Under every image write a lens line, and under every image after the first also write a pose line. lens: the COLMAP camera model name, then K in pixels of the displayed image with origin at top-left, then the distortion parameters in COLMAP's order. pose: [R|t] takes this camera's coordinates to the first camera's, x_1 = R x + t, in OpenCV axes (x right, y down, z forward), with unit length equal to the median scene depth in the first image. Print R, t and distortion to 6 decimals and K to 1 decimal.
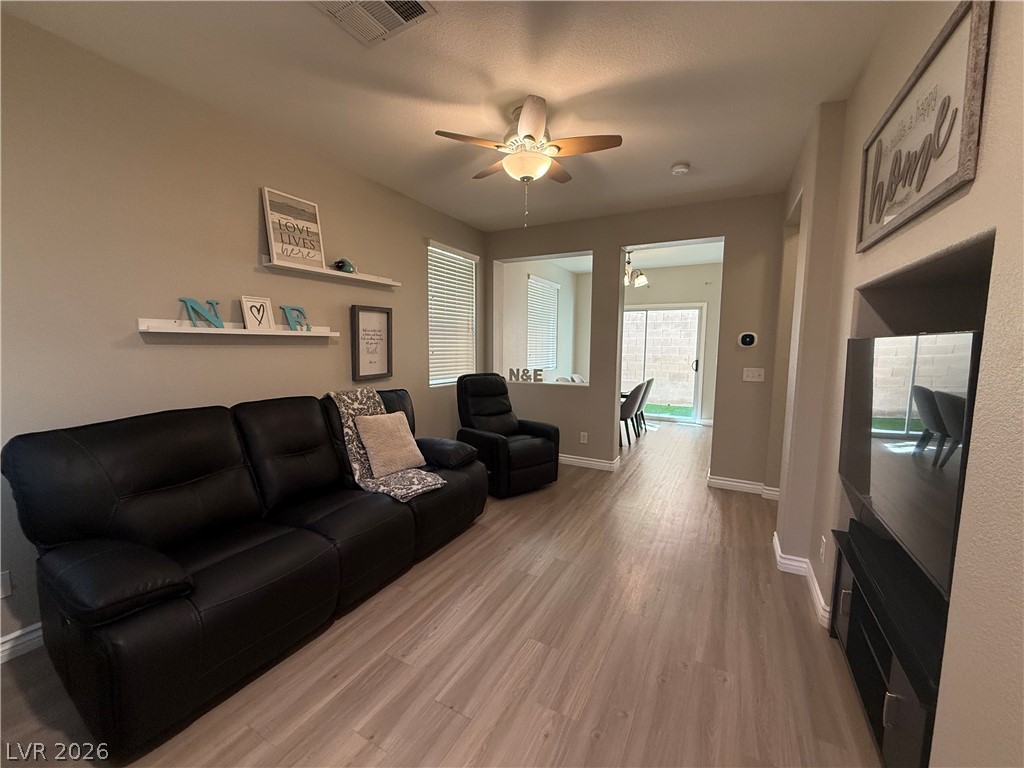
lens RADIAL K [[405.5, 0, 511.6], [0, 405.5, 380.0], [0, 0, 1]] dist [-0.002634, 0.000669]
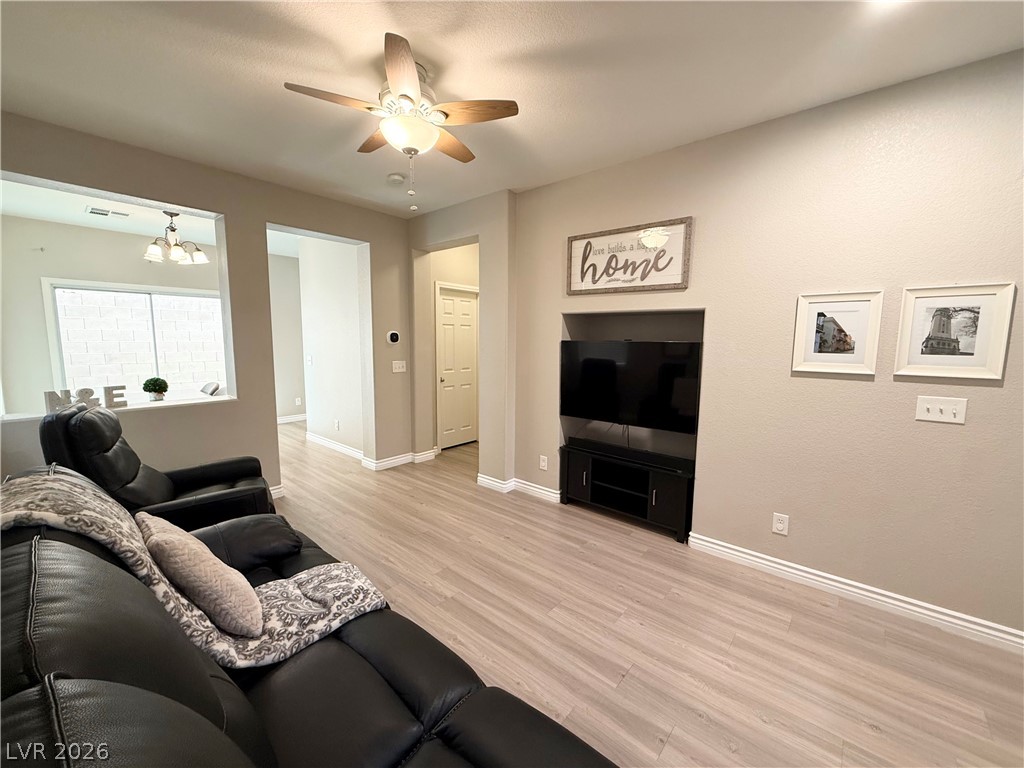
lens RADIAL K [[405.5, 0, 511.1], [0, 405.5, 376.8], [0, 0, 1]] dist [-0.002634, 0.000669]
pose [[0.218323, -0.099858, 0.970754, -0.786075], [0.084410, 0.992955, 0.083158, -0.084835], [-0.972219, 0.063786, 0.225214, 0.640921]]
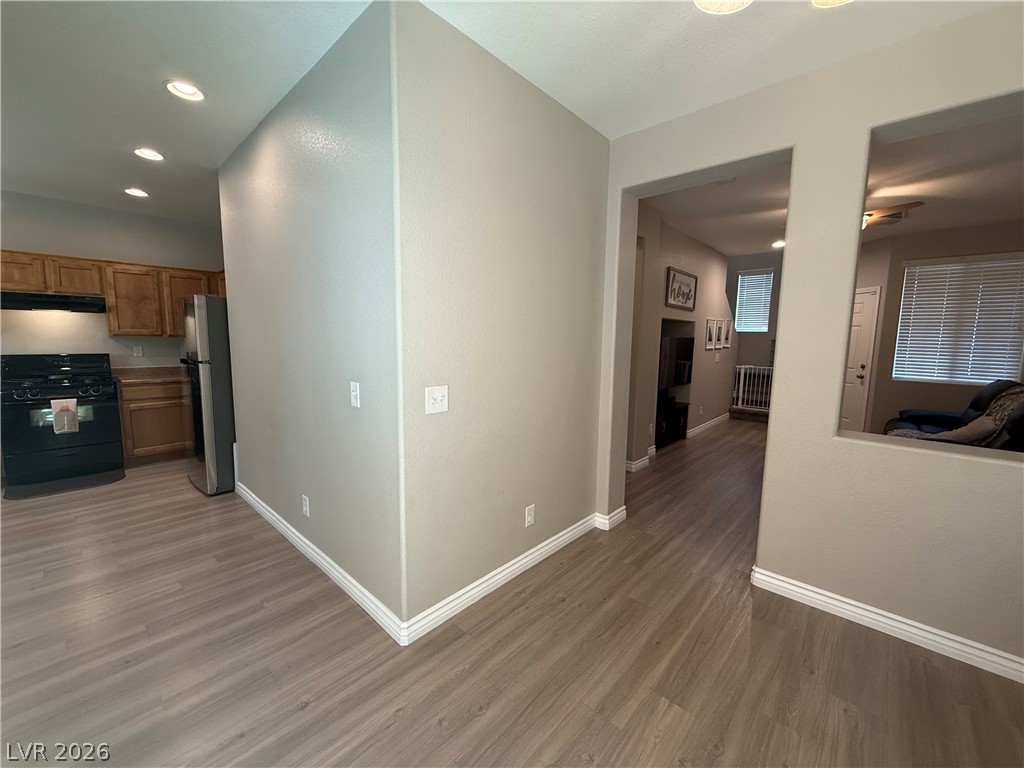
lens RADIAL K [[405.5, 0, 508.7], [0, 405.5, 384.8], [0, 0, 1]] dist [-0.002634, 0.000669]
pose [[-0.963909, -0.058416, 0.259744, 0.851865], [-0.000920, 0.976356, 0.216165, -0.284176], [-0.266230, 0.208125, -0.941173, 2.934670]]
